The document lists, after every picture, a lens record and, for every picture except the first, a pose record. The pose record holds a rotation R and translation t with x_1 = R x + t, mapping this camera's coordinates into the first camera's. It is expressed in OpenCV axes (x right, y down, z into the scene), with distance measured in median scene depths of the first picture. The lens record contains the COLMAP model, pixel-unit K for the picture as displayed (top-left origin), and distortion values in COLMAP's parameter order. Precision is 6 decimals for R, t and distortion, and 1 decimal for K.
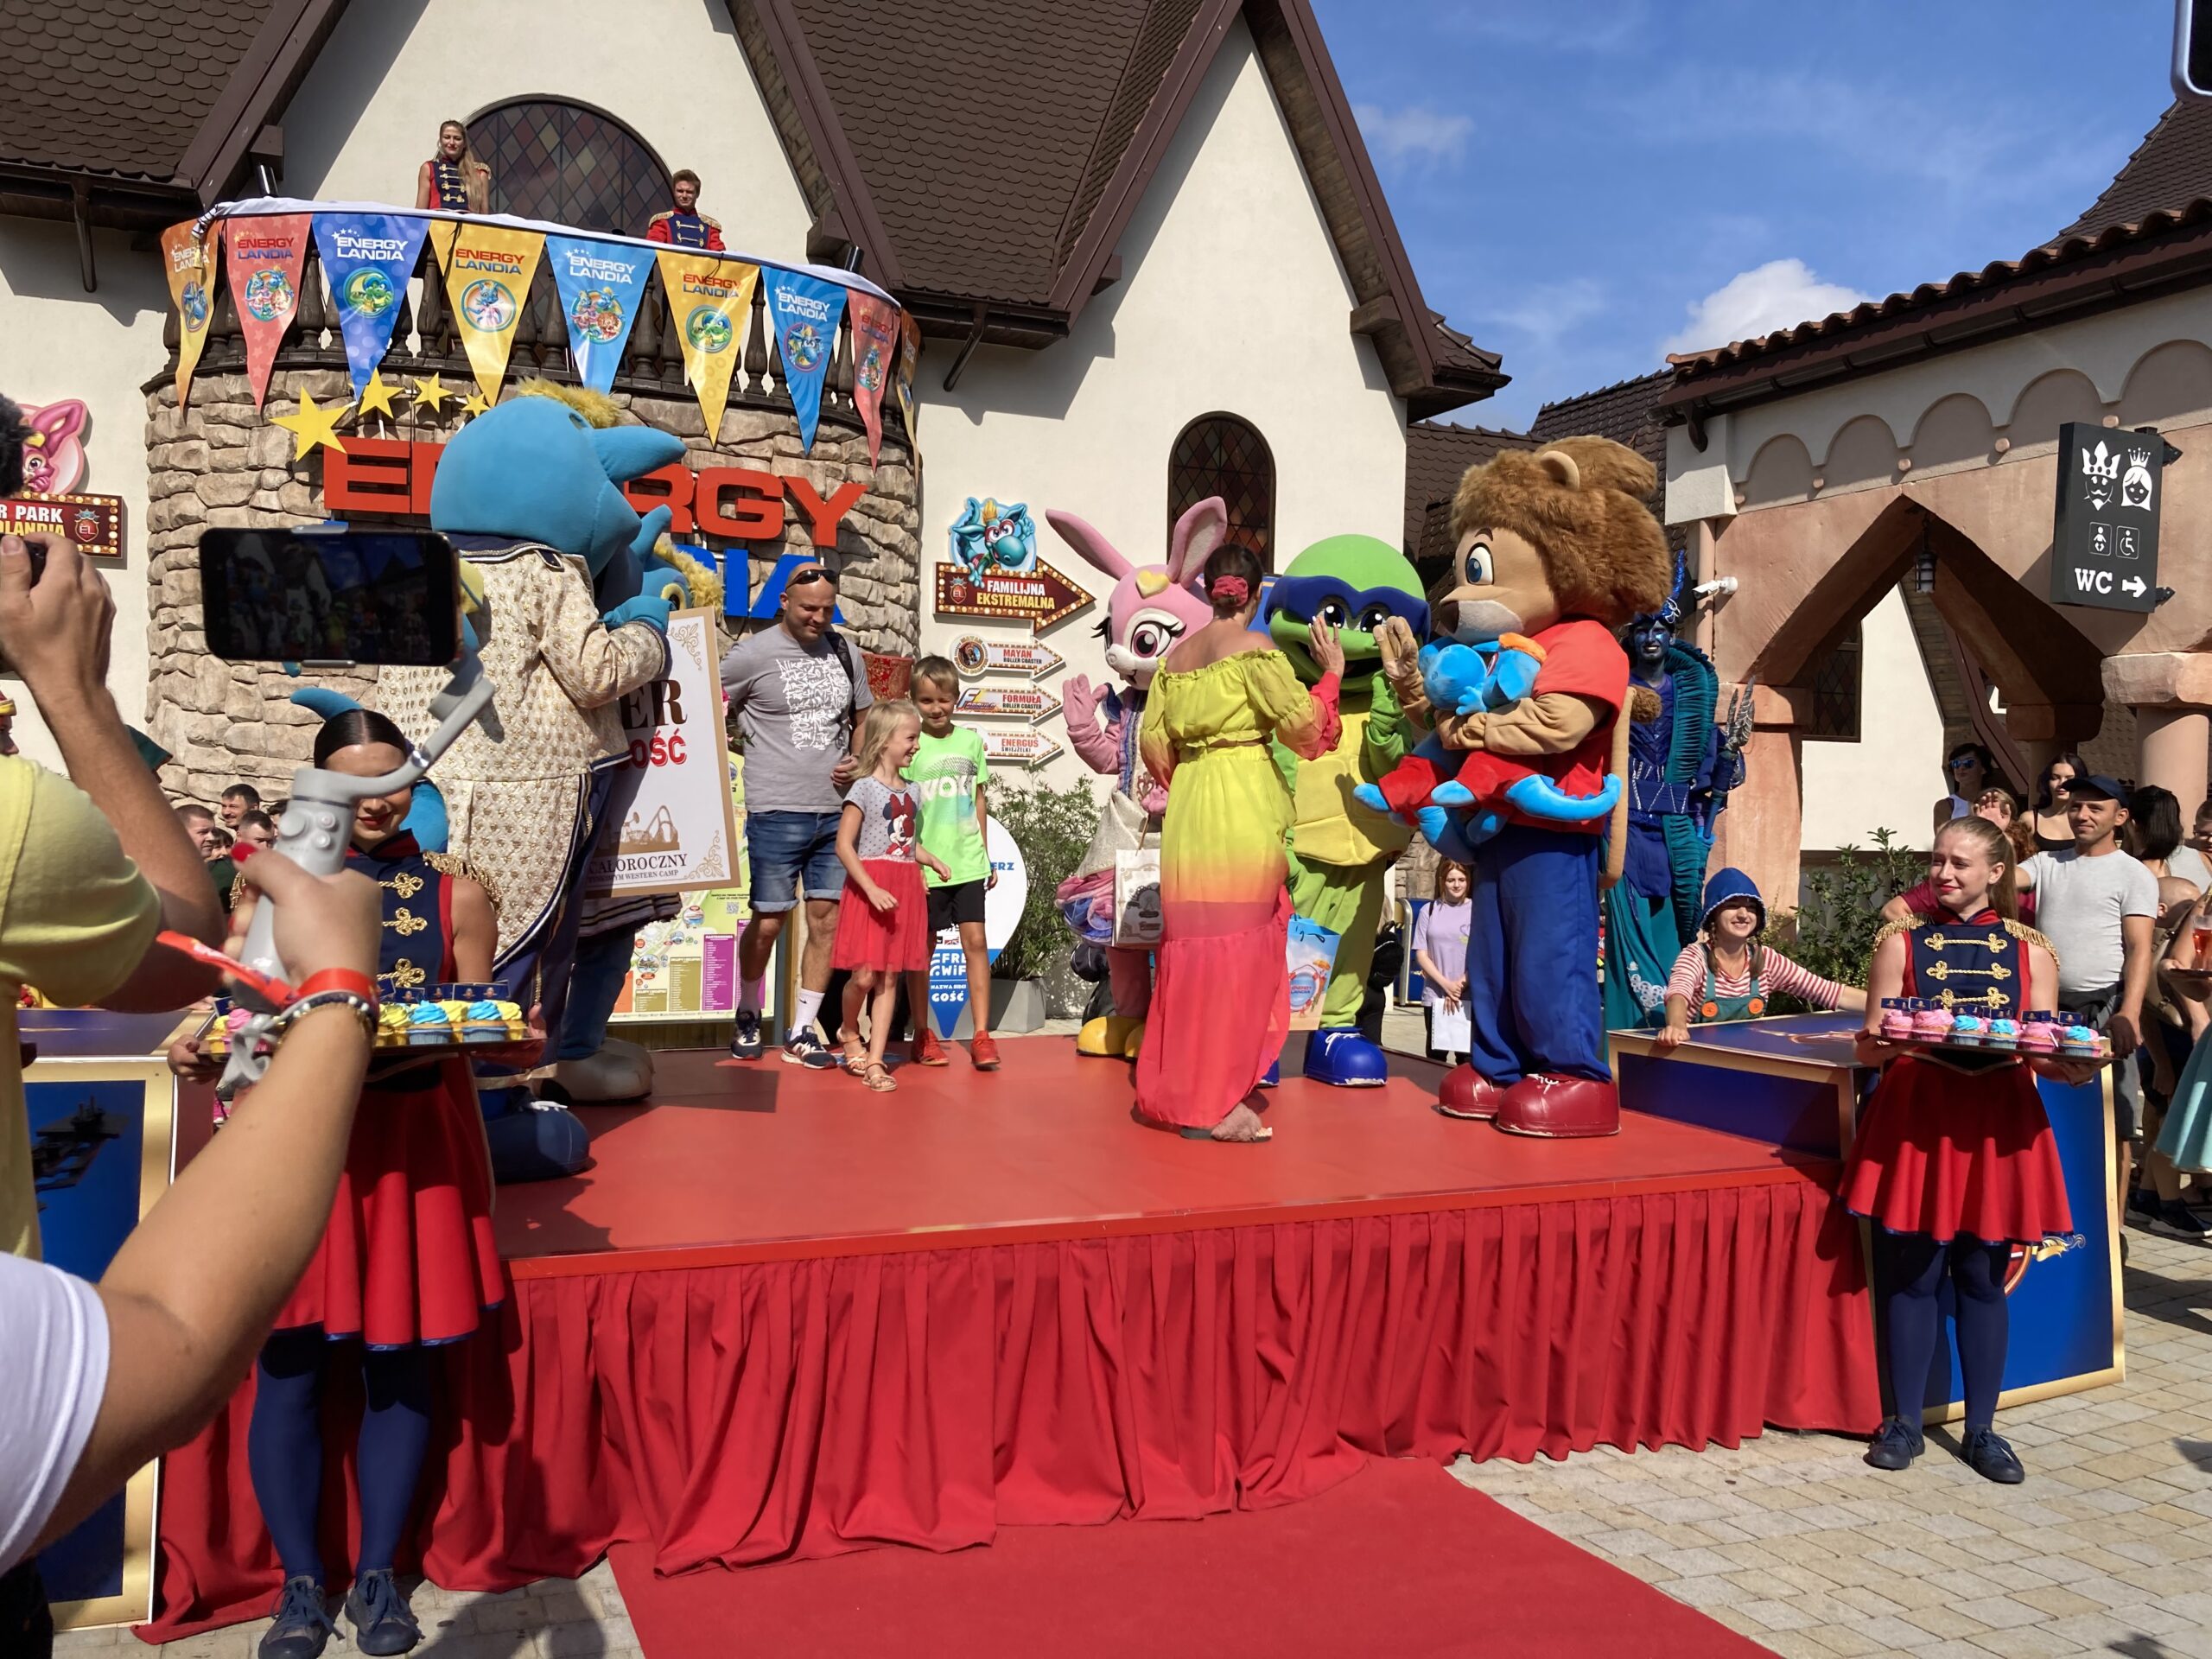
lens RADIAL K [[1842.6, 0, 1123.3], [0, 1842.6, 839.6], [0, 0, 1]] dist [0.013387, 0.015995]
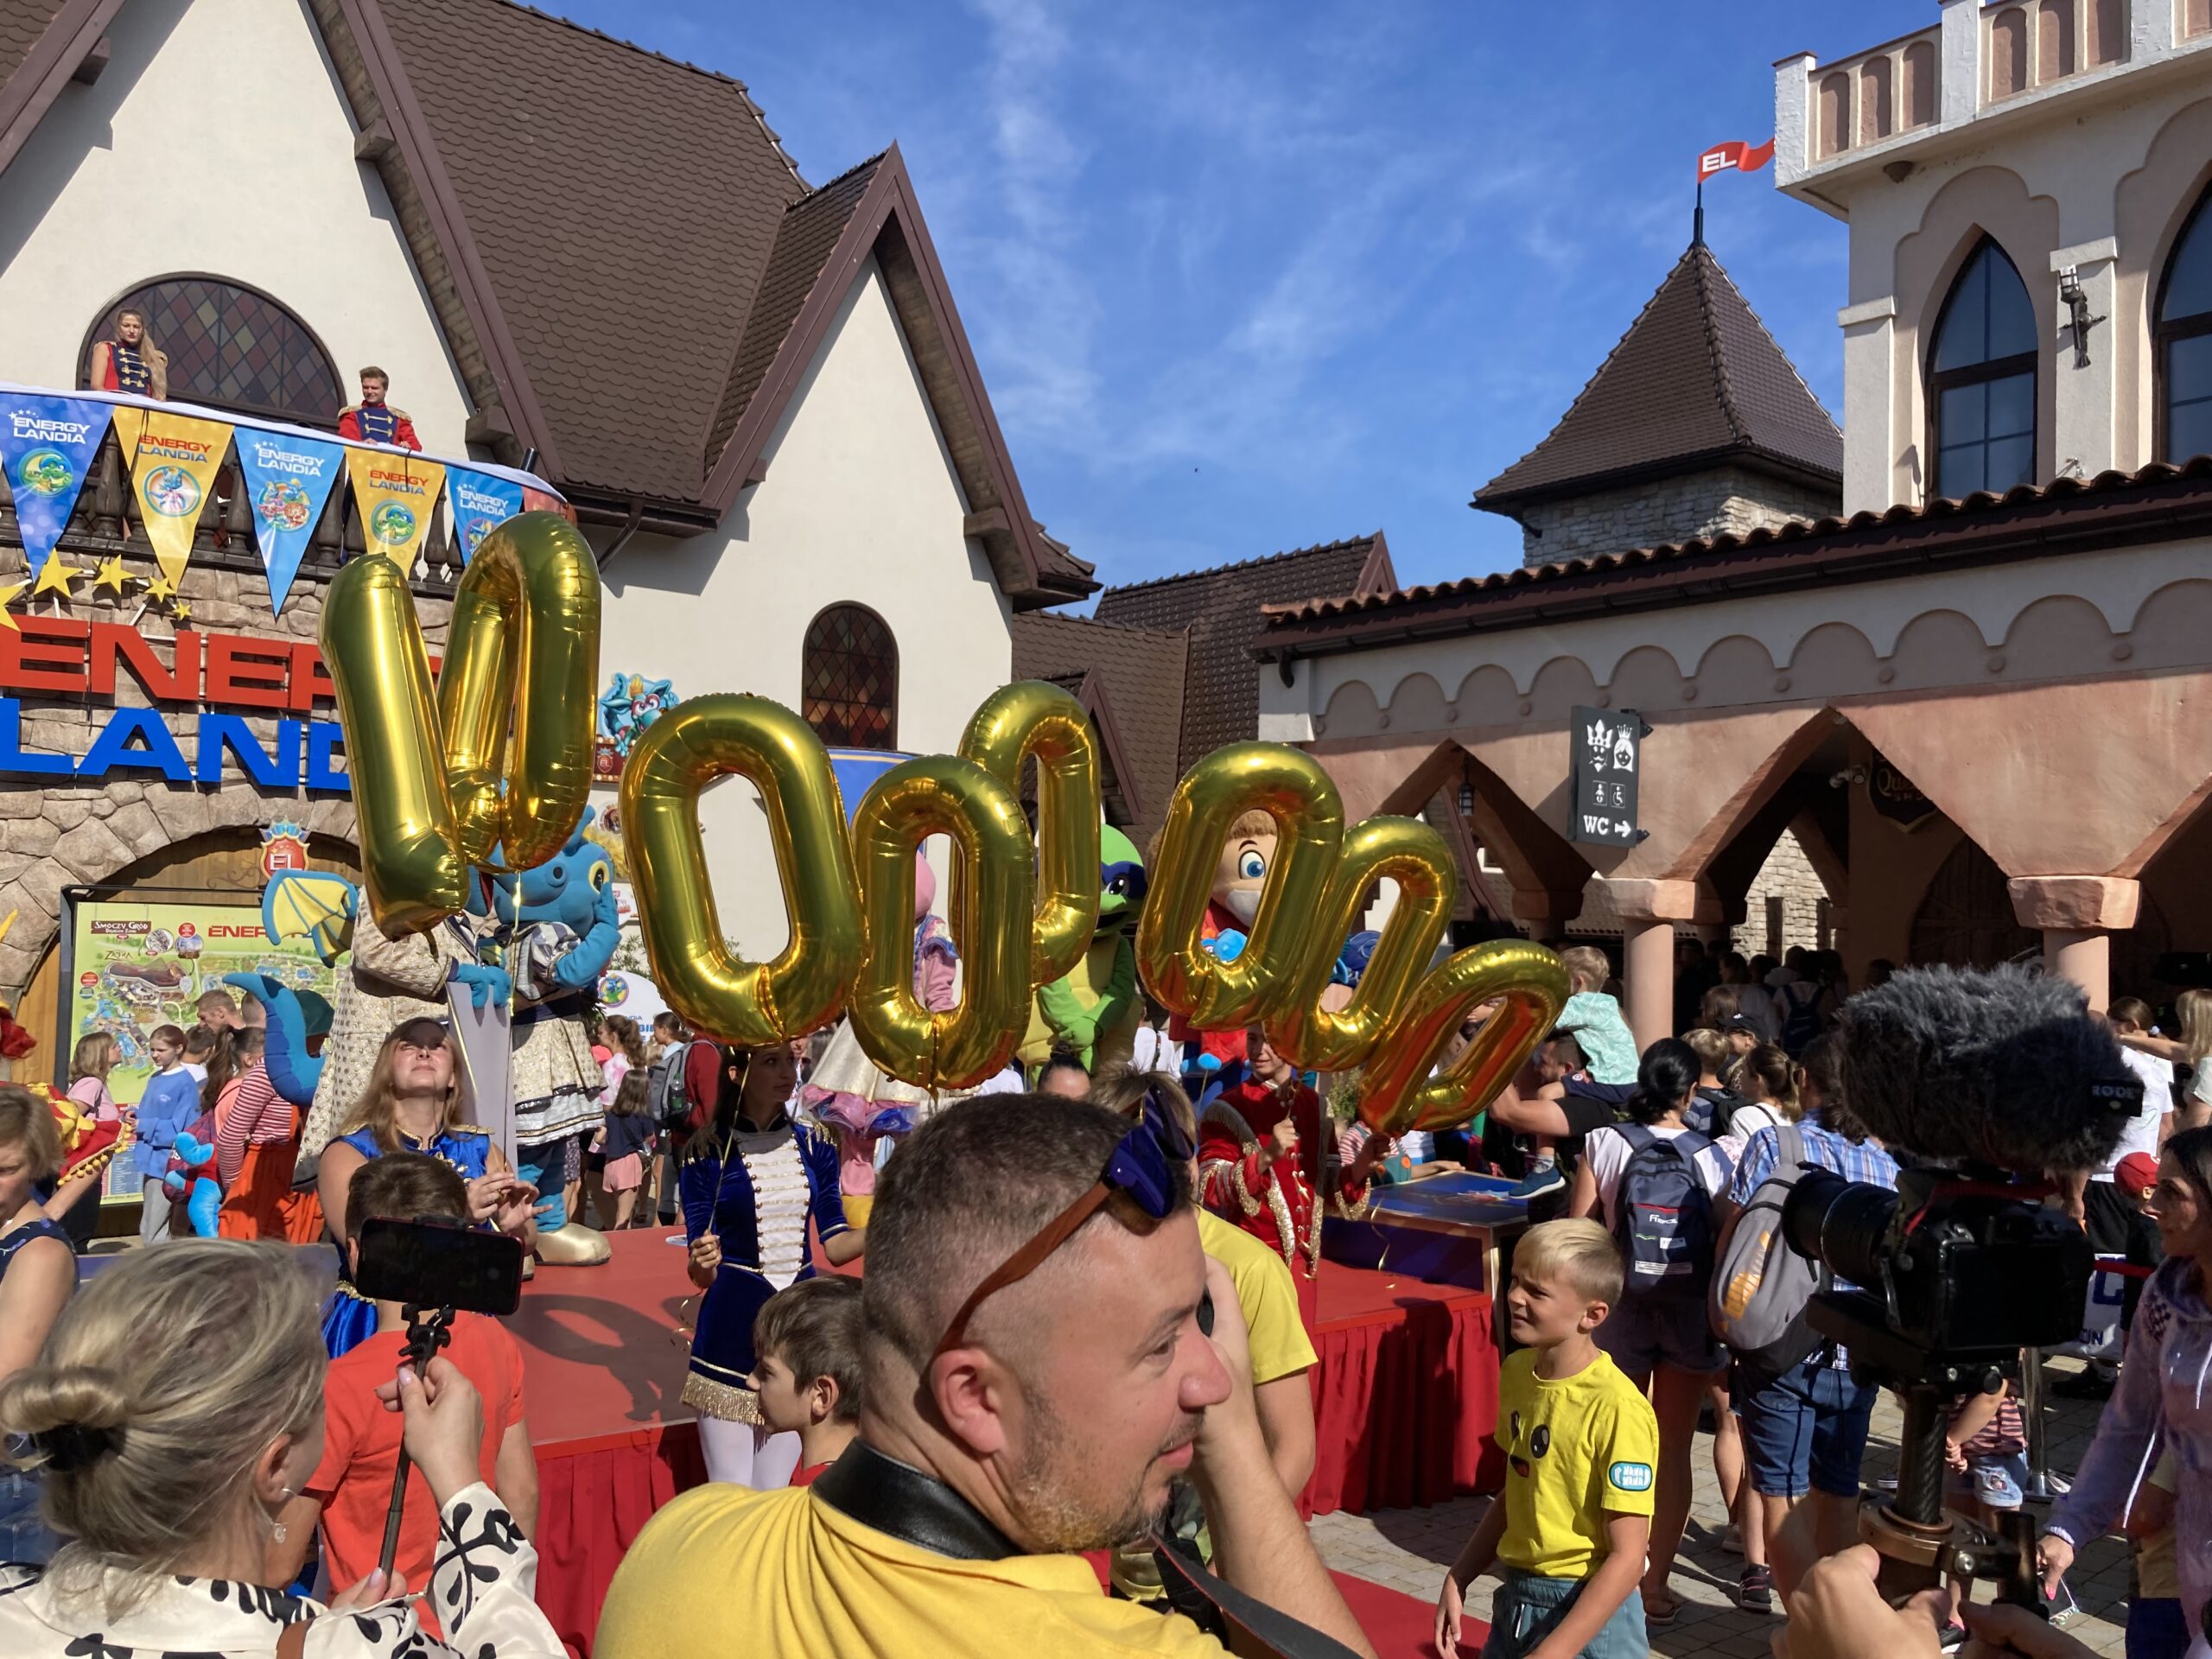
lens RADIAL K [[1842.6, 0, 1126.3], [0, 1842.6, 850.4], [0, 0, 1]] dist [0.013387, 0.015995]
pose [[0.962344, 0.014696, 0.271438, -0.104251], [-0.001888, 0.998875, -0.047384, -0.039923], [-0.271829, 0.045088, 0.961289, -0.114742]]
